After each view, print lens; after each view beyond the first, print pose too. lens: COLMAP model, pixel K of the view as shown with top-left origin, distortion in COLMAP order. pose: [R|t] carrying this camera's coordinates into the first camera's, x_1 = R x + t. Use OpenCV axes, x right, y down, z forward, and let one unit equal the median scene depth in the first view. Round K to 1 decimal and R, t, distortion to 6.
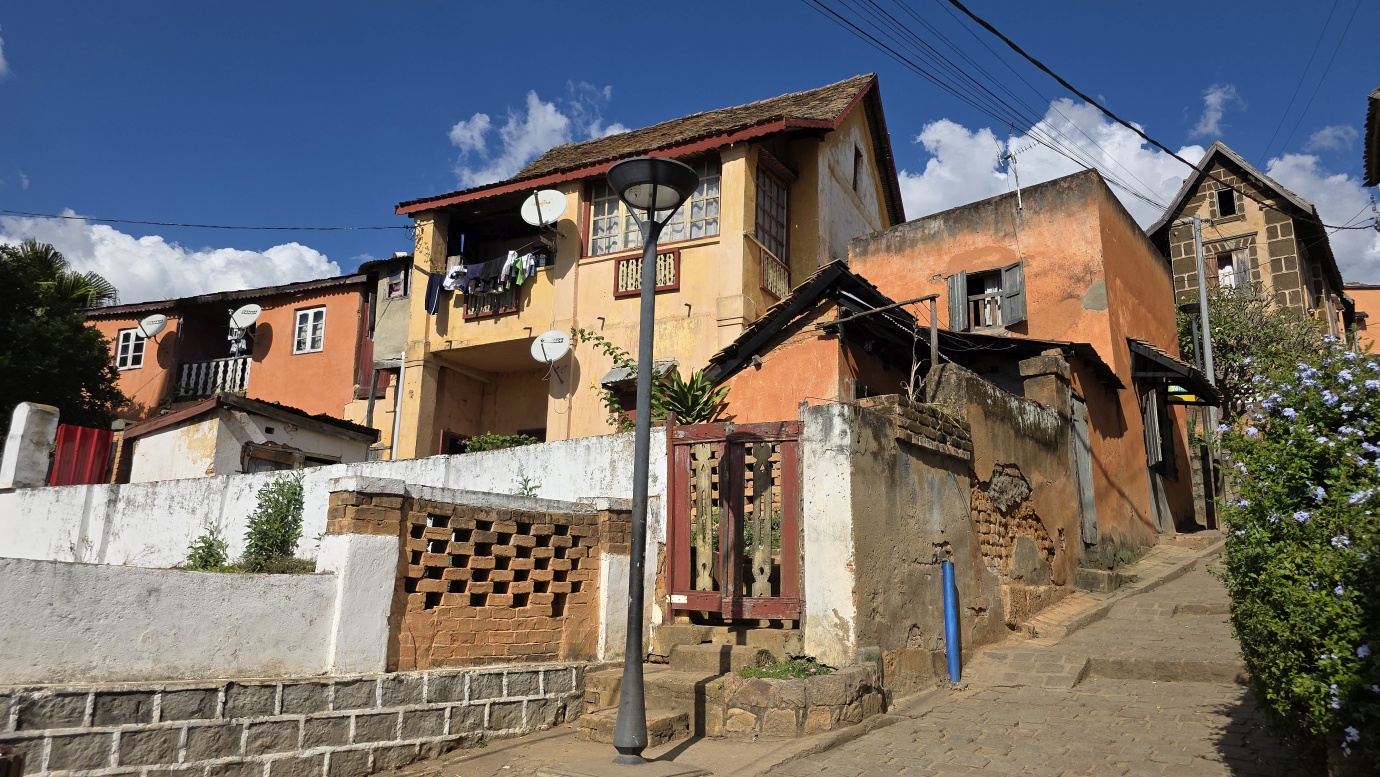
lens RADIAL K [[941.3, 0, 648.2], [0, 941.3, 383.6], [0, 0, 1]] dist [0.086986, -0.103158]
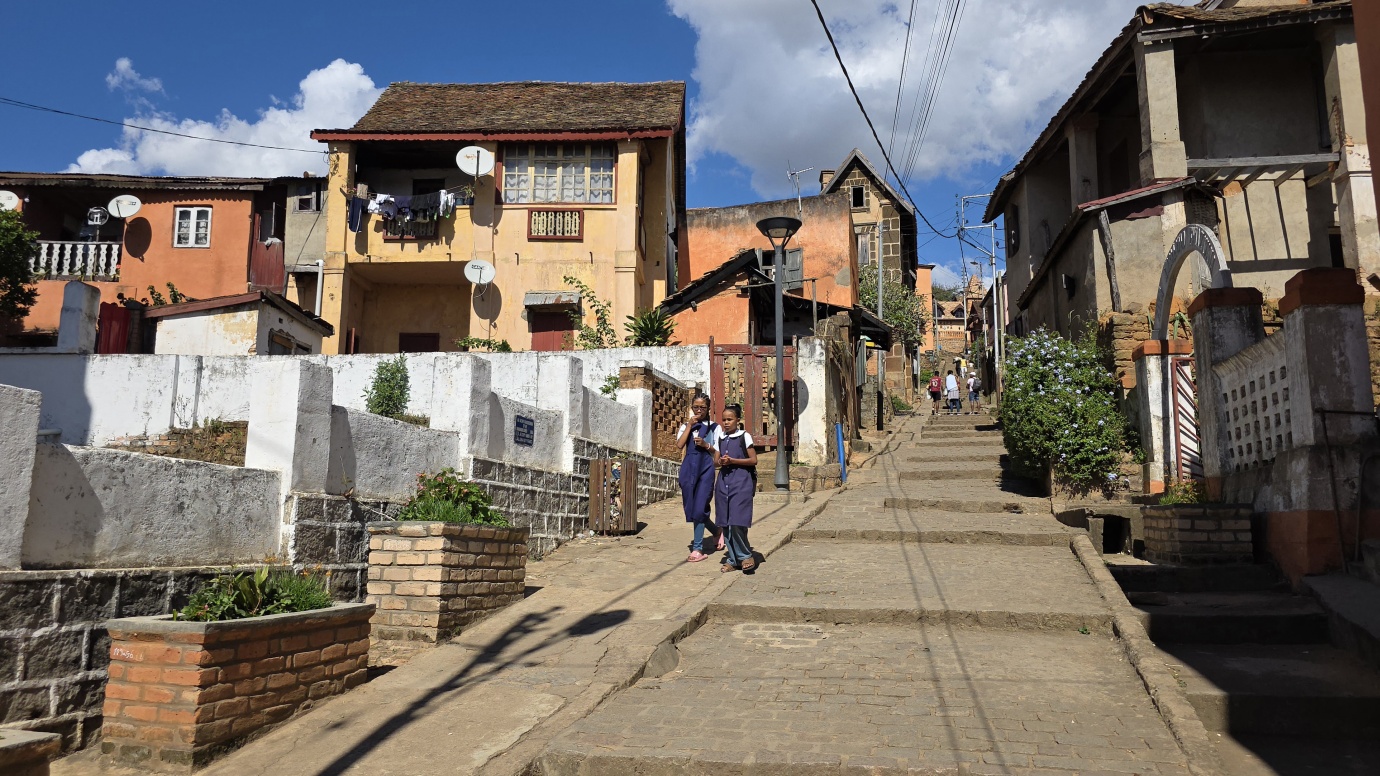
lens RADIAL K [[941.3, 0, 648.2], [0, 941.3, 383.1], [0, 0, 1]] dist [0.086986, -0.103158]
pose [[0.922131, 0.052601, 0.383285, -0.392938], [-0.085125, 0.994021, 0.068381, 0.003624], [-0.377396, -0.095684, 0.921095, -0.309012]]
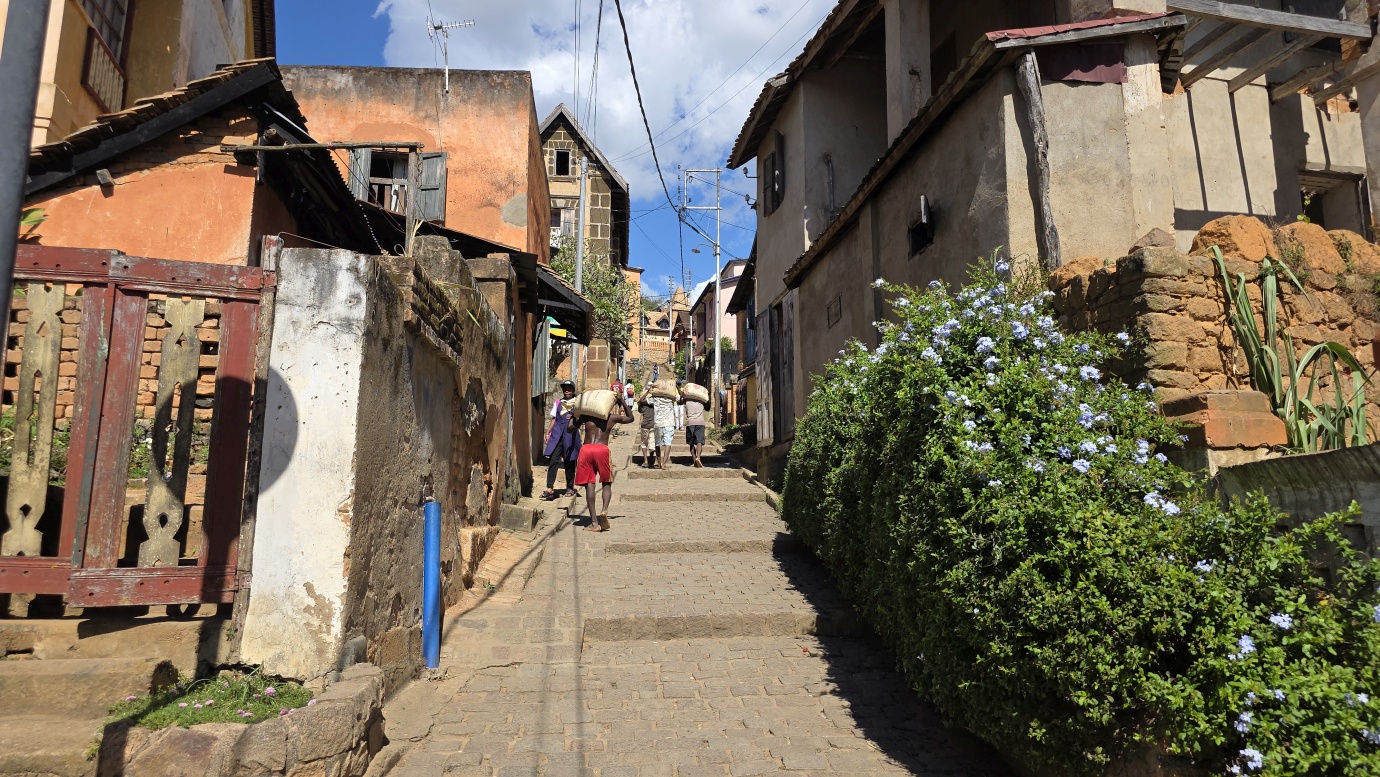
lens RADIAL K [[966.3, 0, 730.3], [0, 966.3, 381.9], [0, 0, 1]] dist [0.072652, -0.076121]
pose [[0.703293, 0.096817, 0.704276, -0.028065], [-0.150833, 0.988449, 0.014740, 0.026226], [-0.694714, -0.116594, 0.709773, 0.164709]]
